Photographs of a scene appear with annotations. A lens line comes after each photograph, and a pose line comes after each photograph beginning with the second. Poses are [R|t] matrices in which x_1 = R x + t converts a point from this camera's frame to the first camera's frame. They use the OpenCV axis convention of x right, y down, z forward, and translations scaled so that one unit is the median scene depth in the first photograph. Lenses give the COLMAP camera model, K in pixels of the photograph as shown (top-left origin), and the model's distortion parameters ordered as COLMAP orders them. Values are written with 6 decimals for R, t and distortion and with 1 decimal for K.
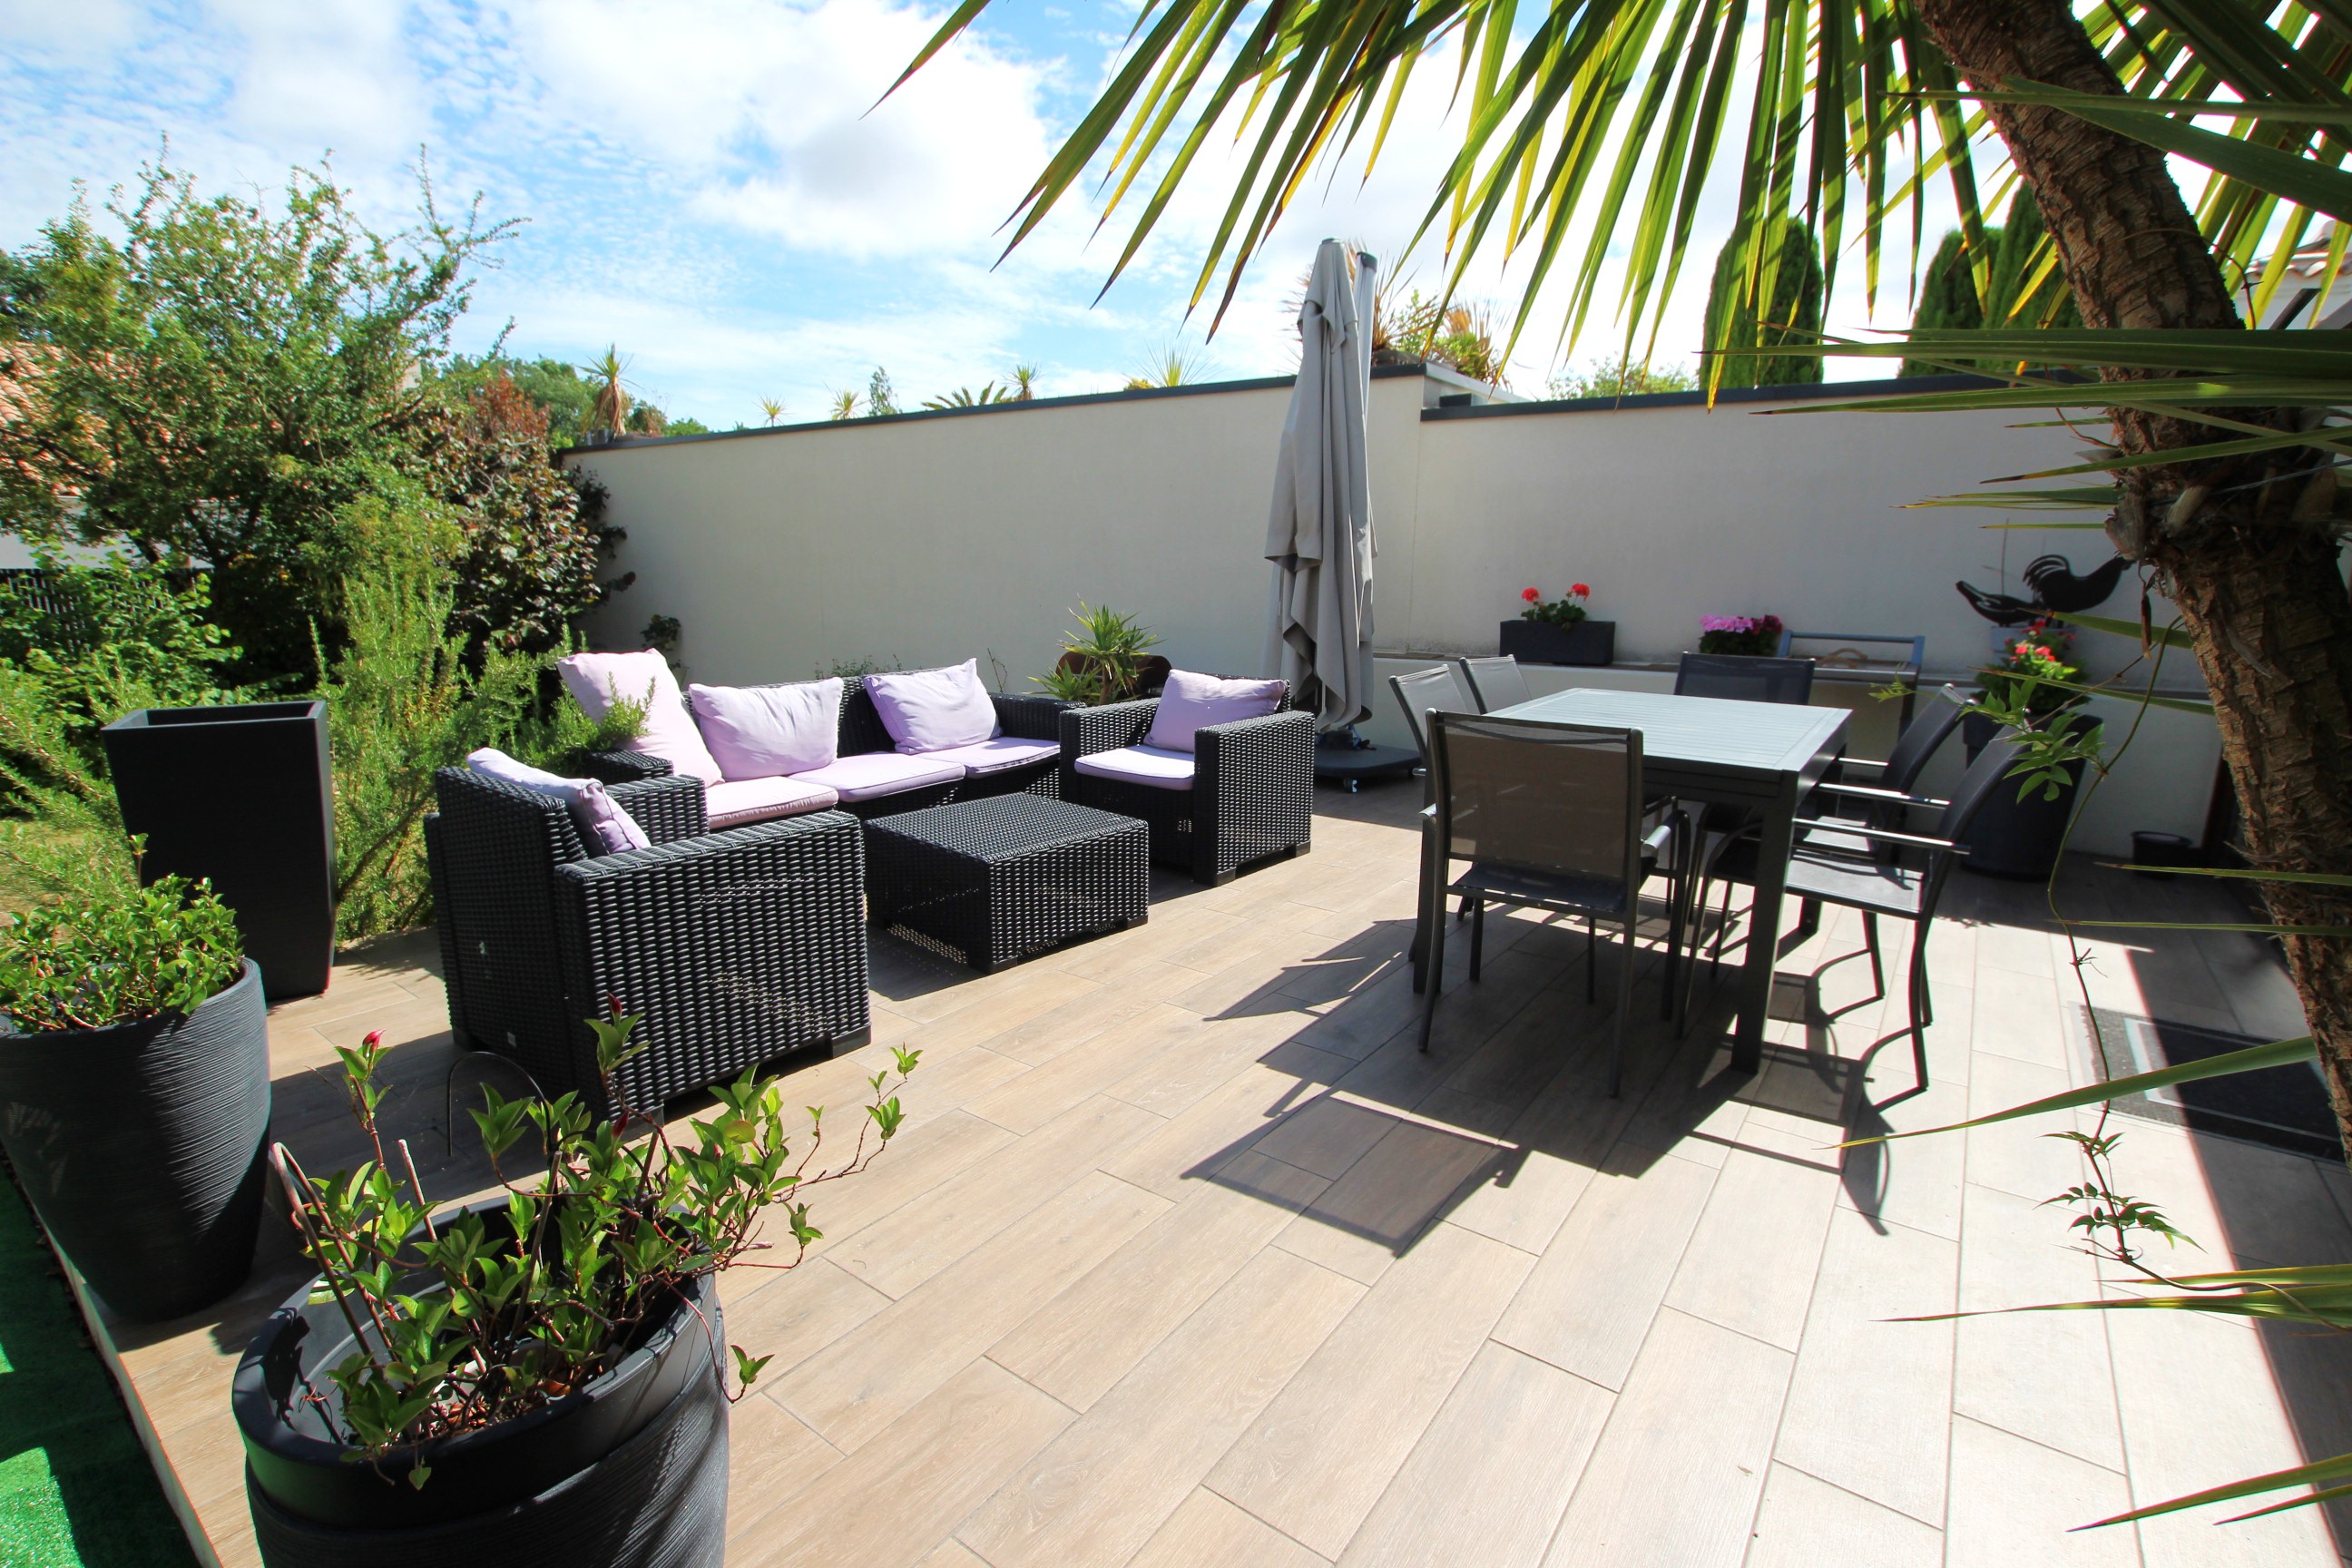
lens RADIAL K [[1090.6, 0, 1175.3], [0, 1090.6, 816.0], [0, 0, 1]] dist [-0.034708, 0.000854]
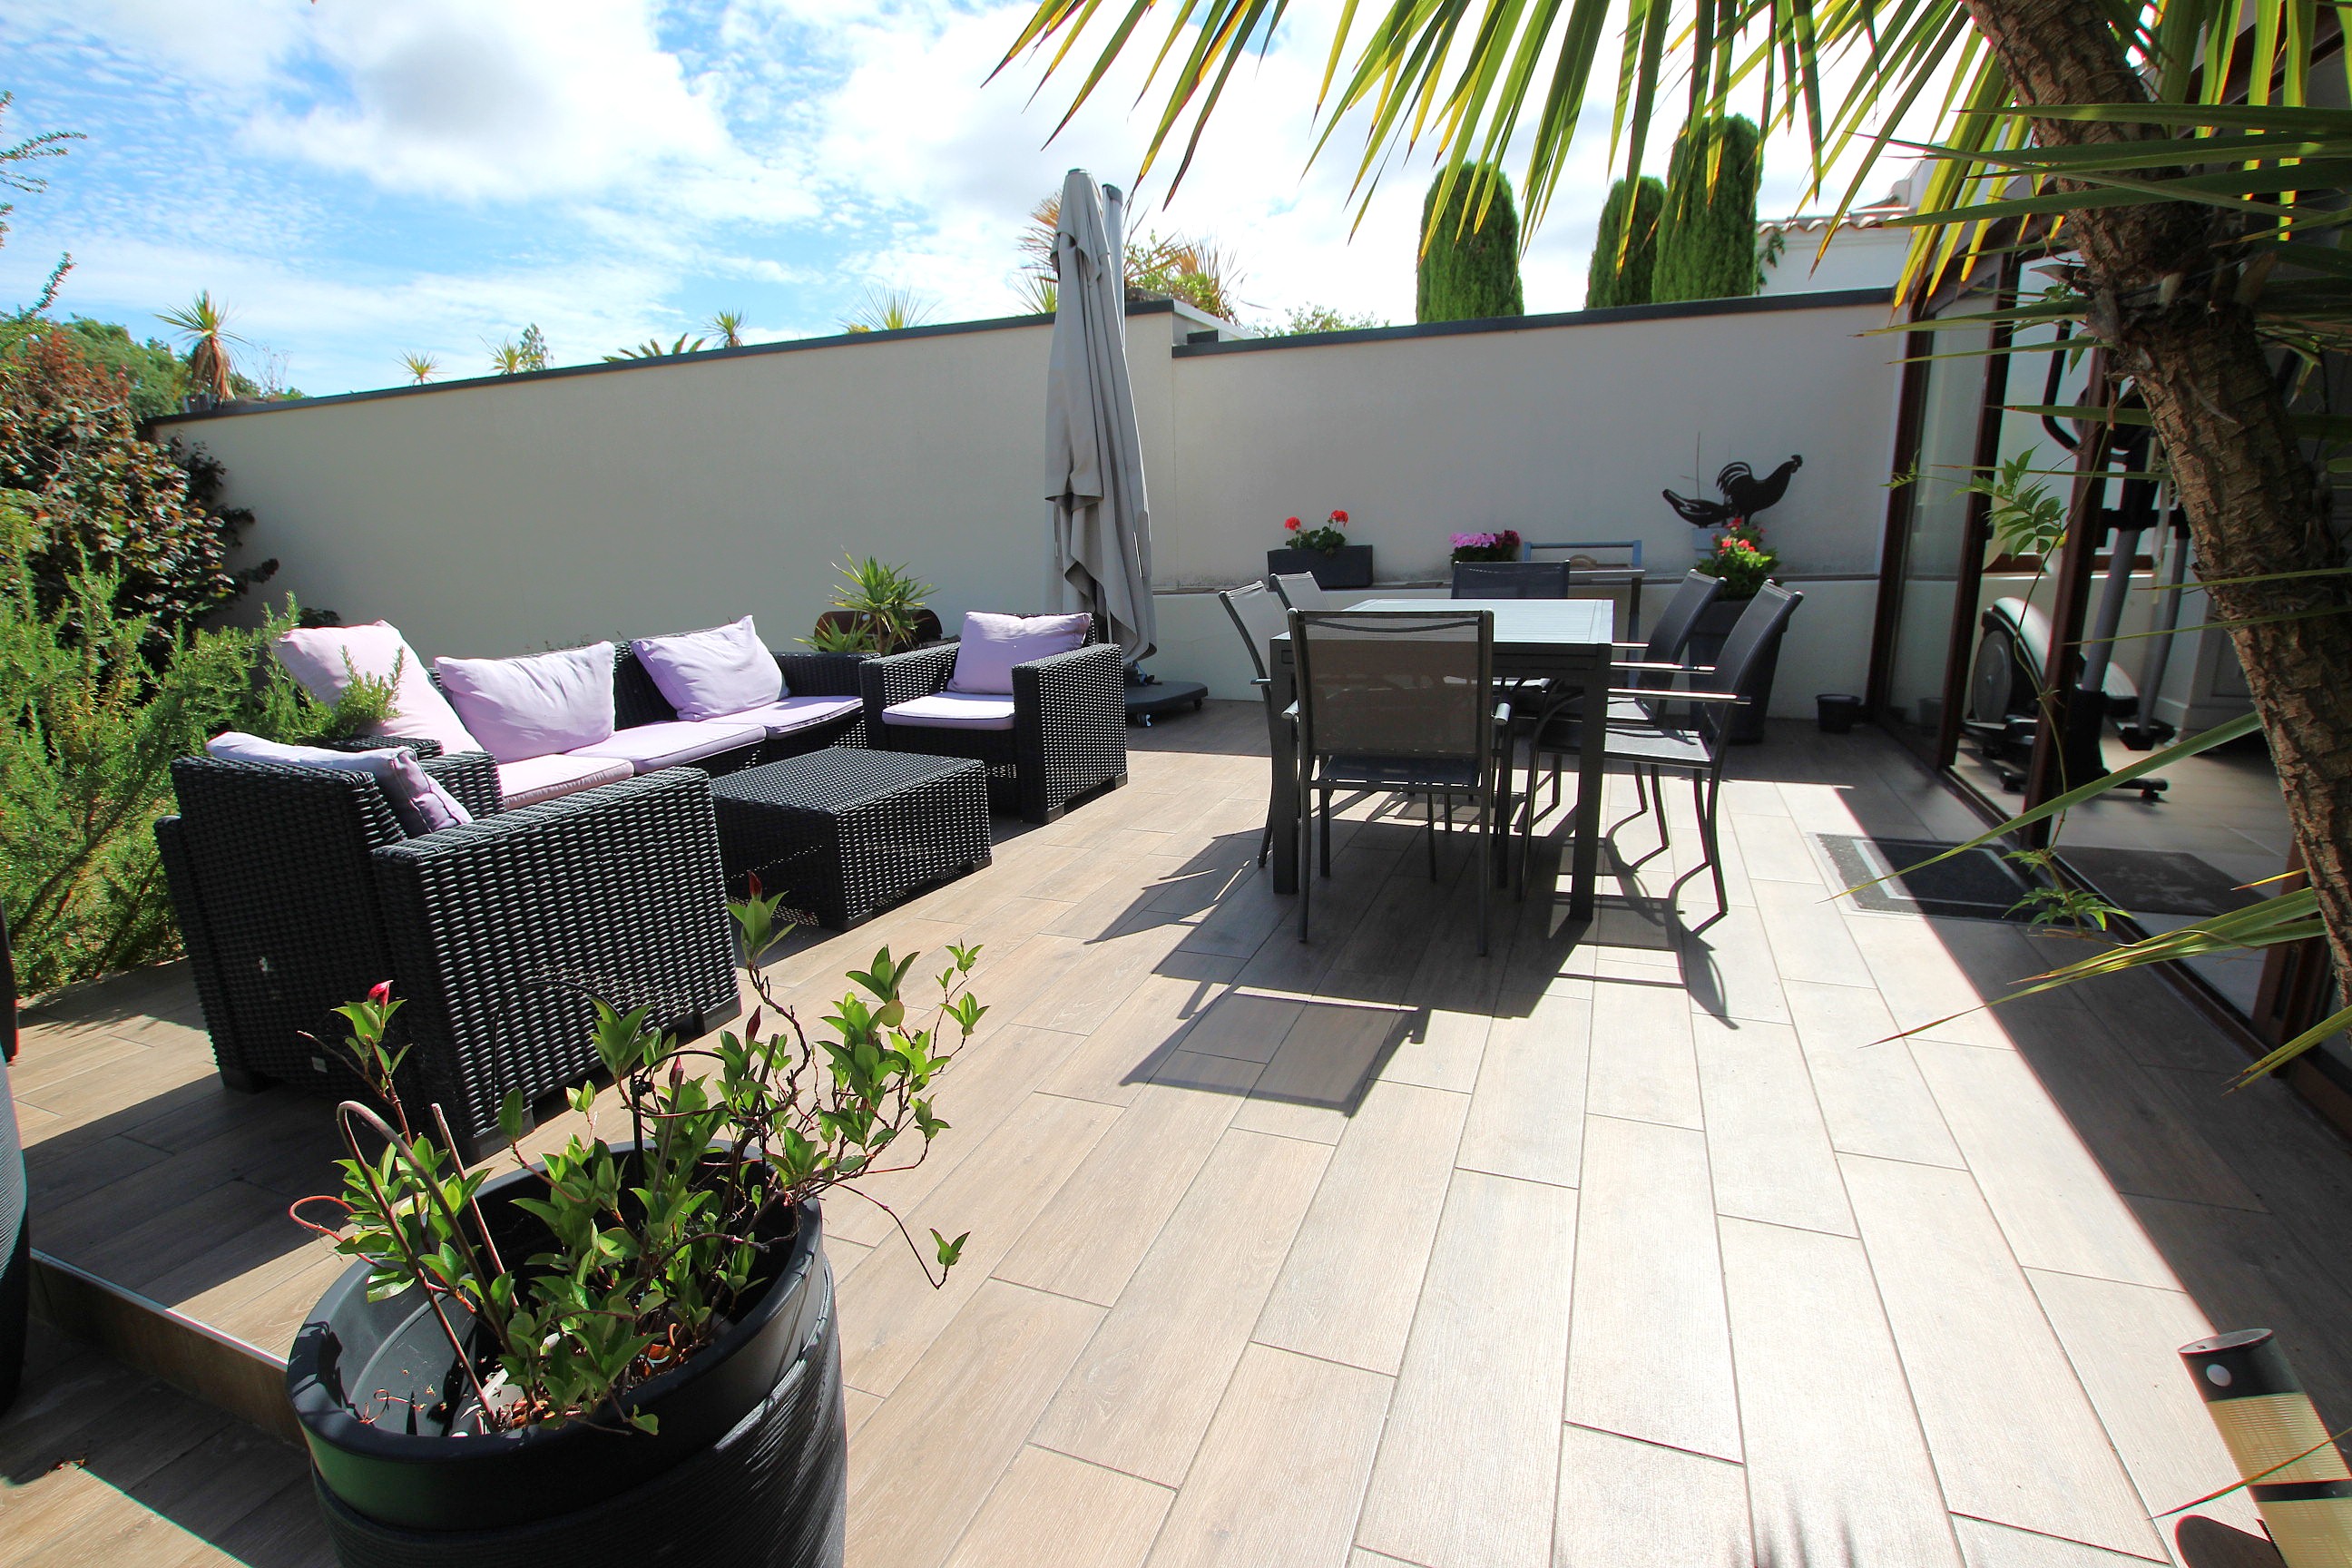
lens RADIAL K [[1091.7, 0, 1180.7], [0, 1091.7, 820.1], [0, 0, 1]] dist [-0.039879, 0.007367]
pose [[0.964965, -0.107678, 0.239266, -0.114893], [0.098539, 0.993883, 0.049873, 0.032819], [-0.243172, -0.024549, 0.969672, 0.011286]]
